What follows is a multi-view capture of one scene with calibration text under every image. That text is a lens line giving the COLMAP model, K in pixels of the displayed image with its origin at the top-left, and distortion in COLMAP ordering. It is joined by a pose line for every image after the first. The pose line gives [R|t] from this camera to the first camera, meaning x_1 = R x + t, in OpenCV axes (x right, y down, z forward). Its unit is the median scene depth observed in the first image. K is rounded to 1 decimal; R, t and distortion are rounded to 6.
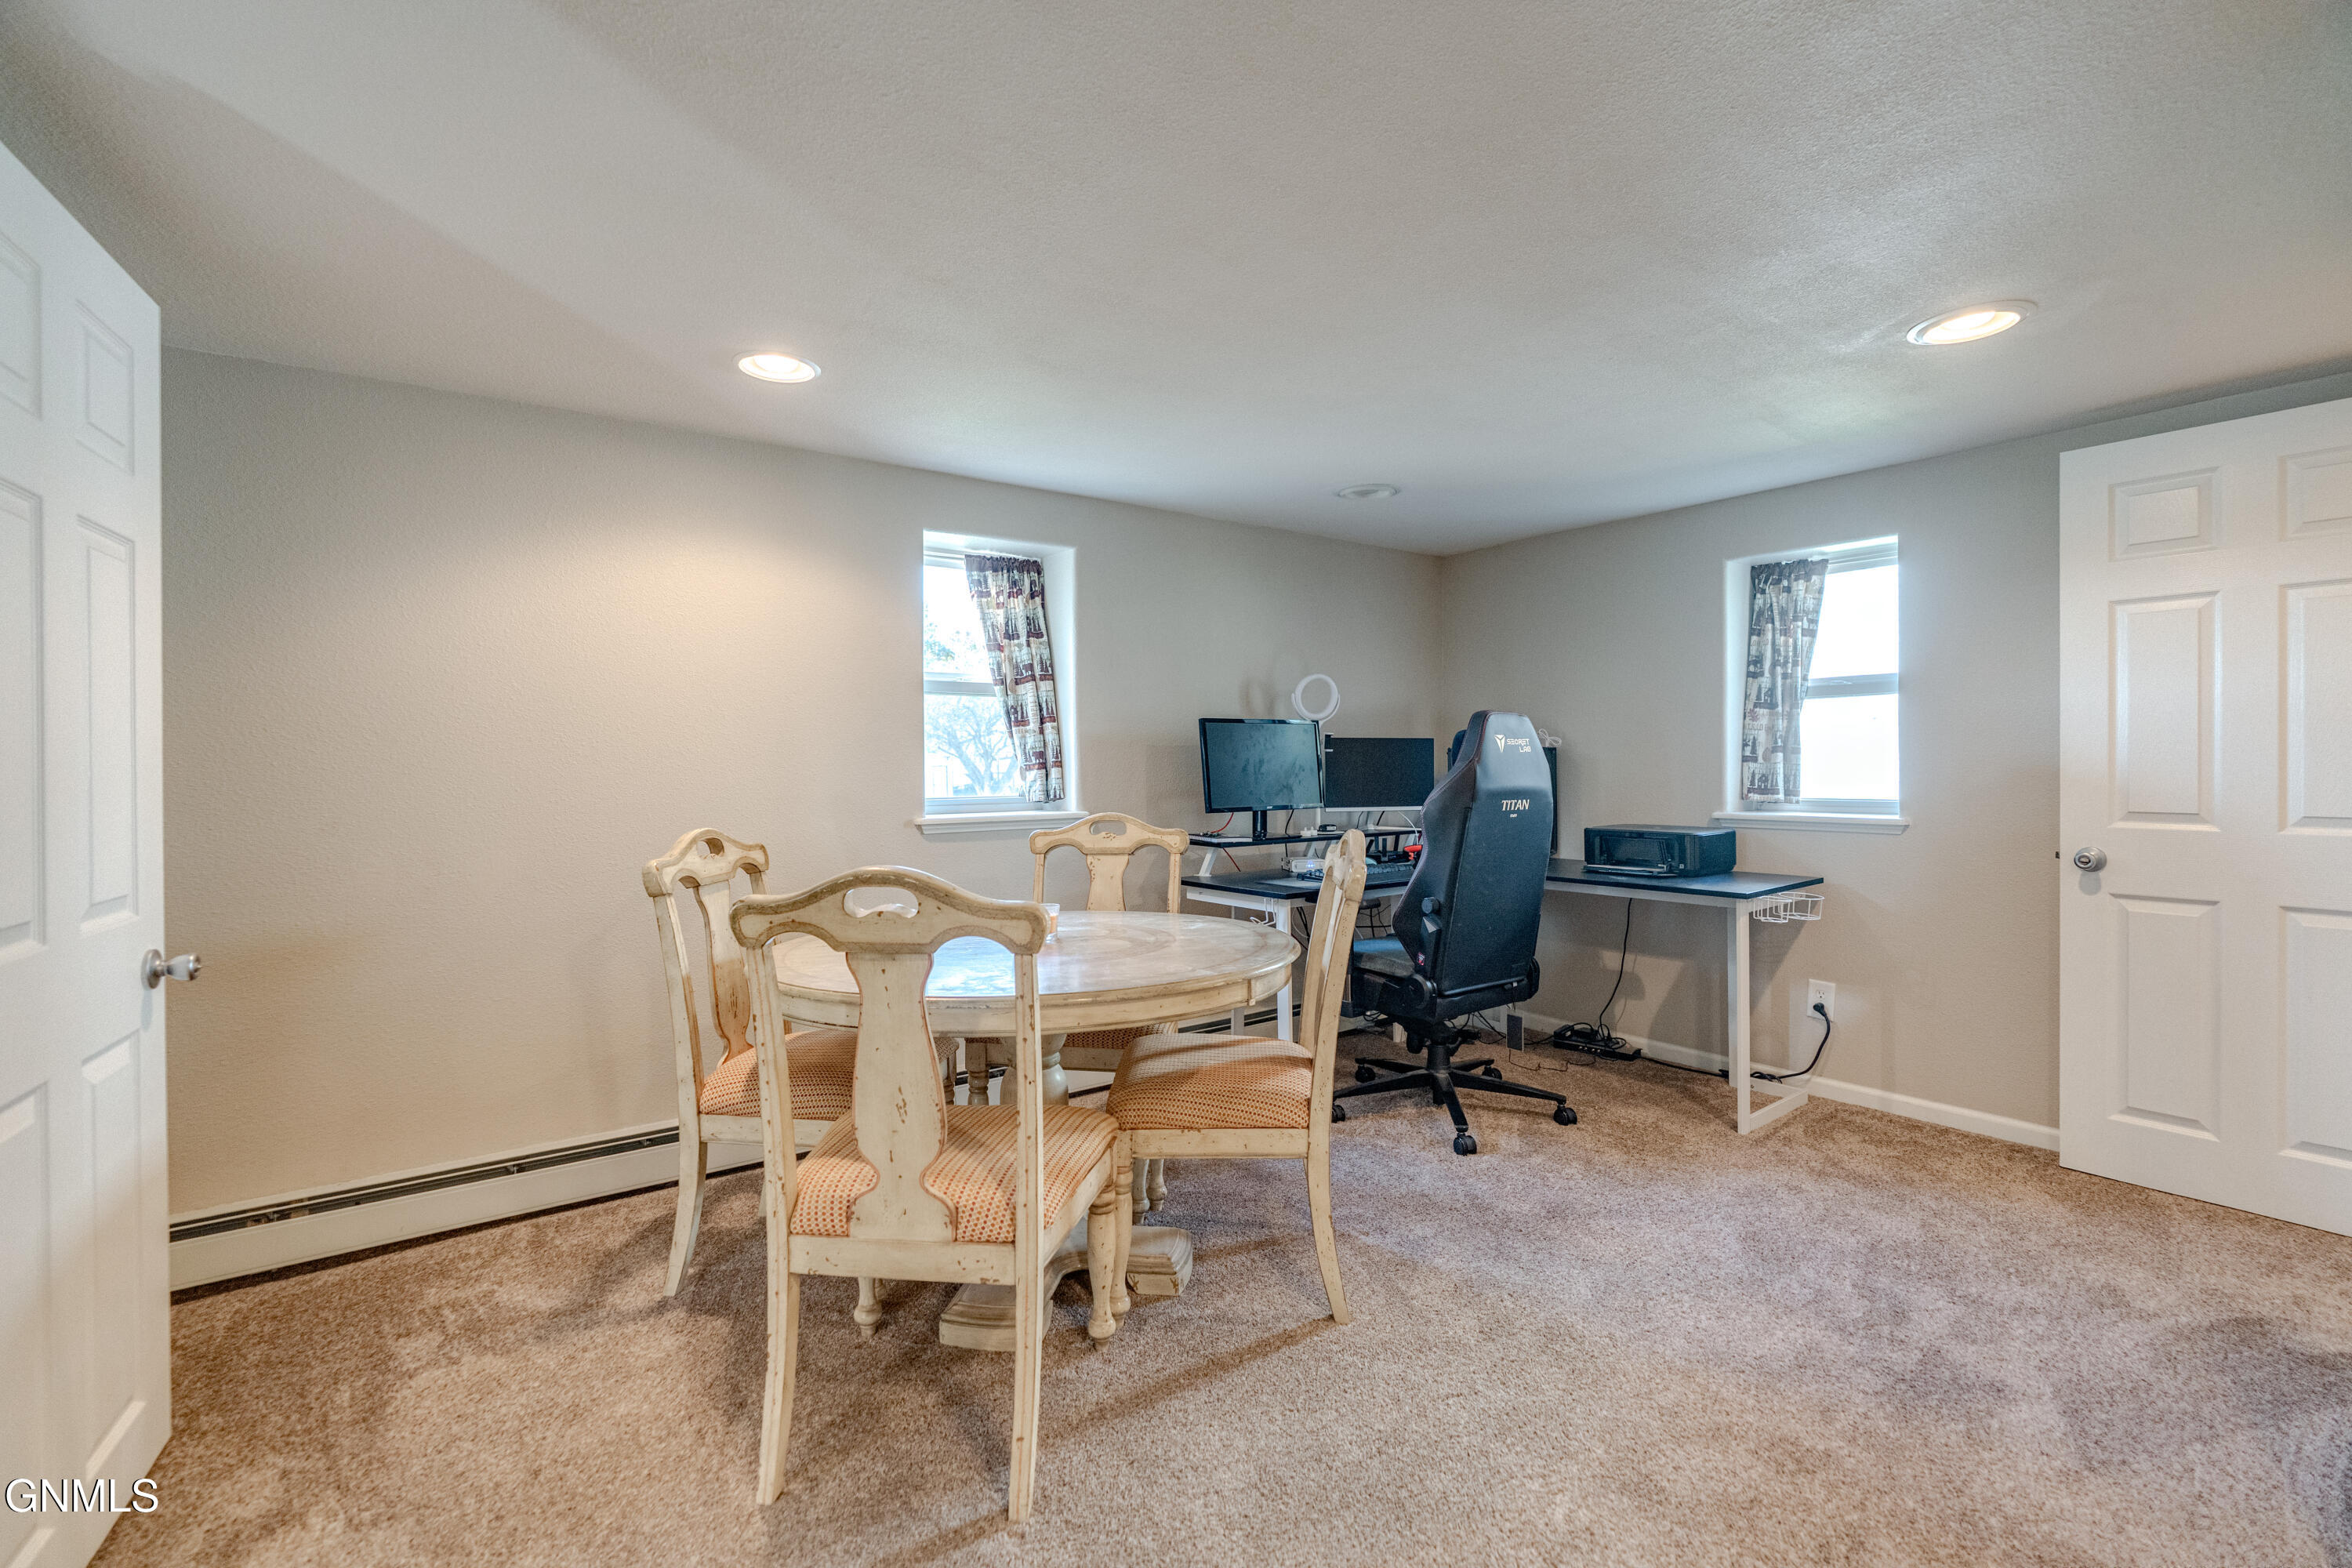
lens RADIAL K [[1069.3, 0, 1194.3], [0, 1069.3, 761.1], [0, 0, 1]] dist [-0.007180, 0.003817]
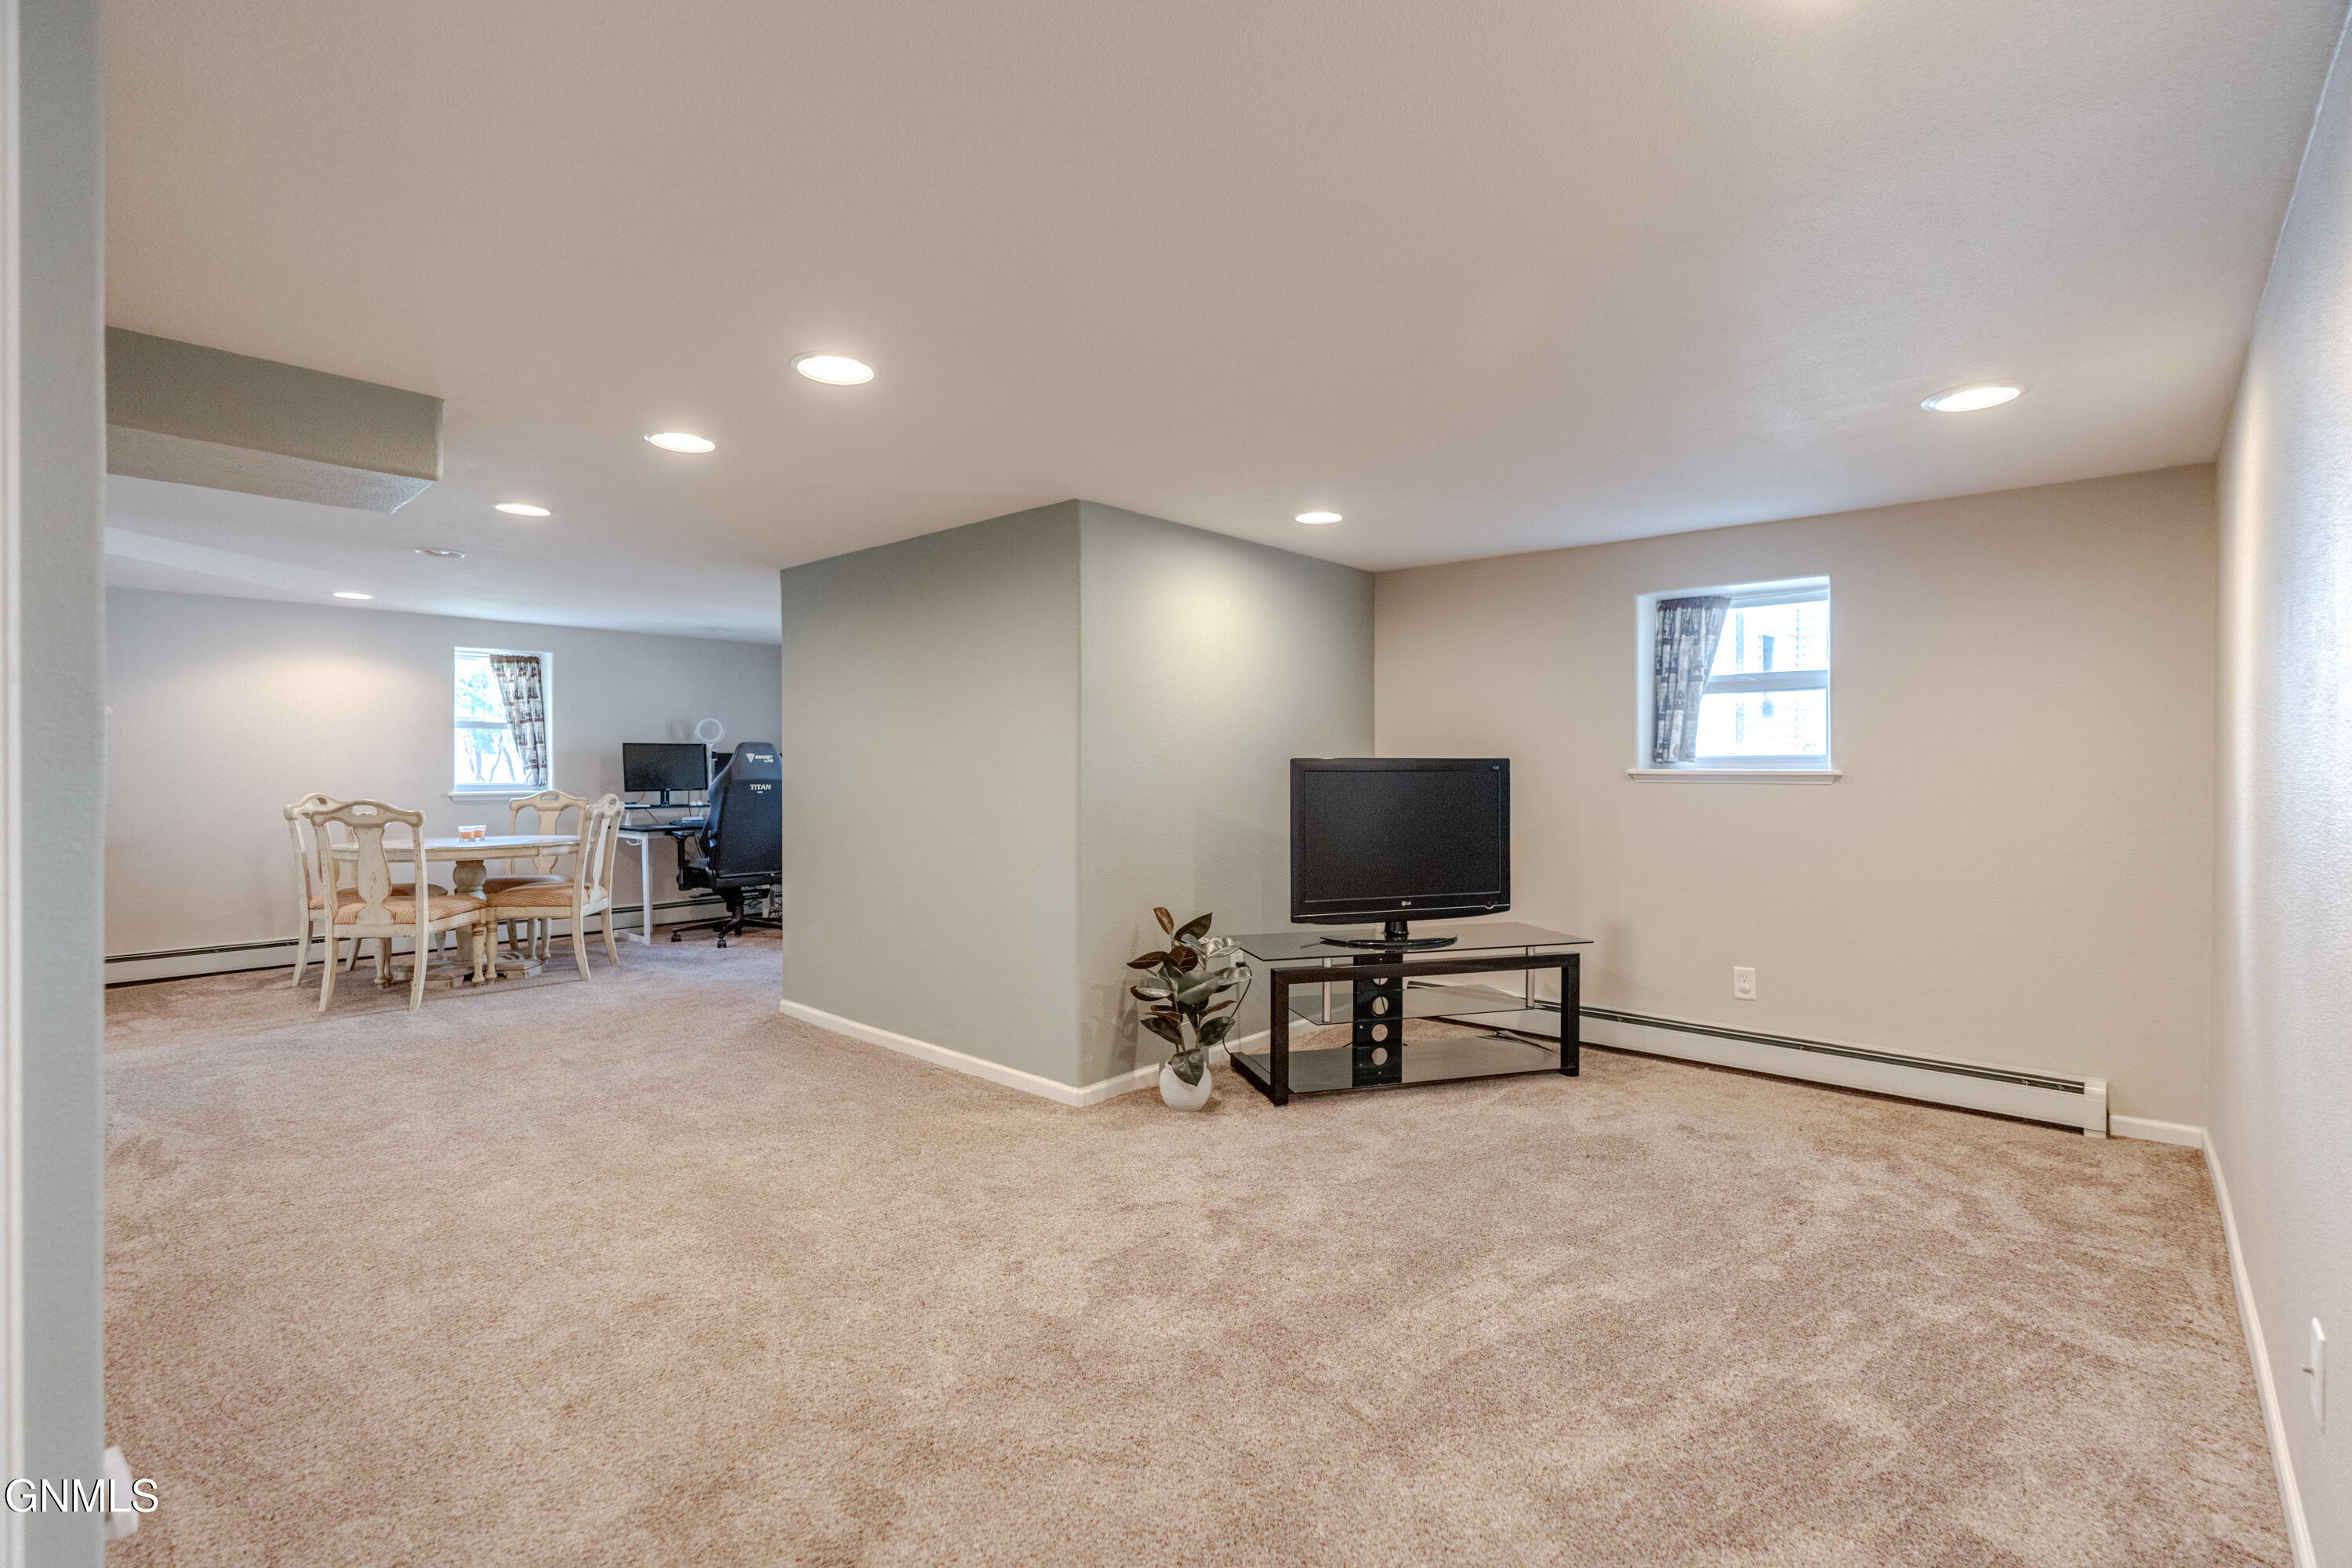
lens RADIAL K [[1069.3, 0, 1163.8], [0, 1069.3, 756.9], [0, 0, 1]] dist [-0.007180, 0.003817]
pose [[0.983930, 0.007598, 0.178392, 0.611232], [-0.006250, 0.999948, -0.008115, -0.004802], [-0.178445, 0.006869, 0.983926, -1.045406]]
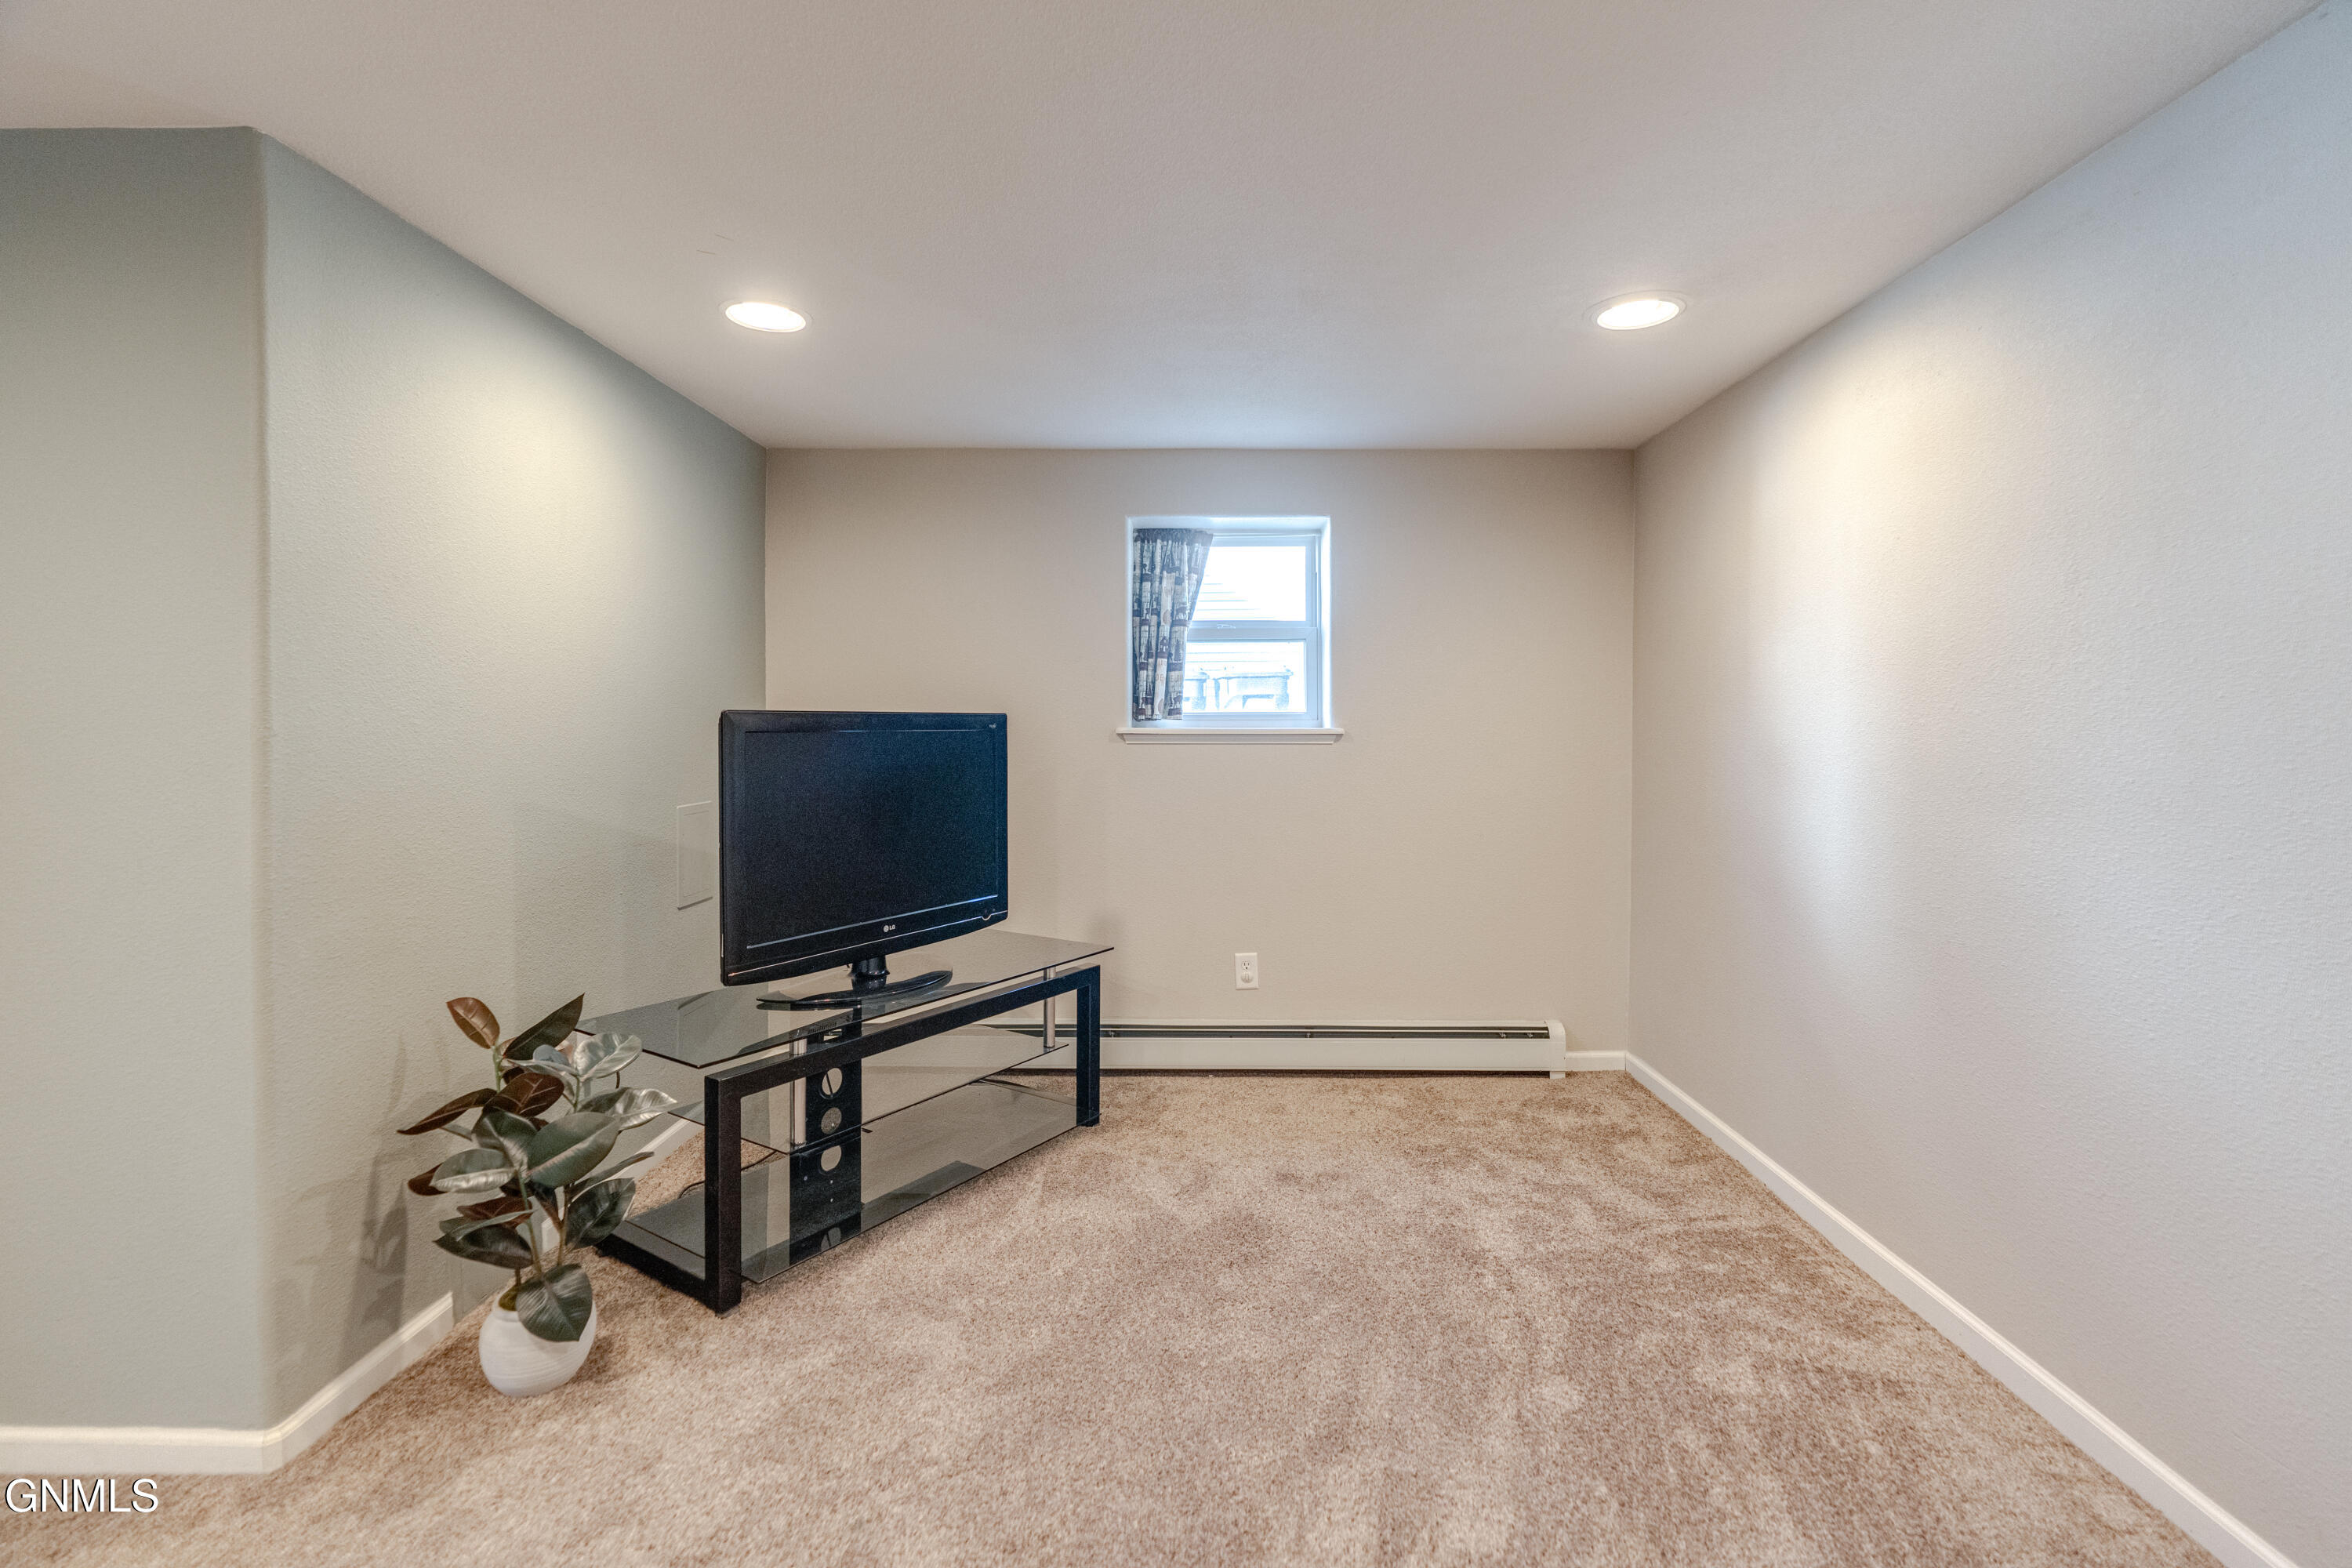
lens RADIAL K [[1069.3, 0, 1169.8], [0, 1069.3, 734.7], [0, 0, 1]] dist [-0.007180, 0.003817]
pose [[0.622171, -0.000584, 0.782881, 0.597593], [-0.002201, 0.999994, 0.002495, -0.001031], [-0.782878, -0.003275, 0.622166, -0.643715]]
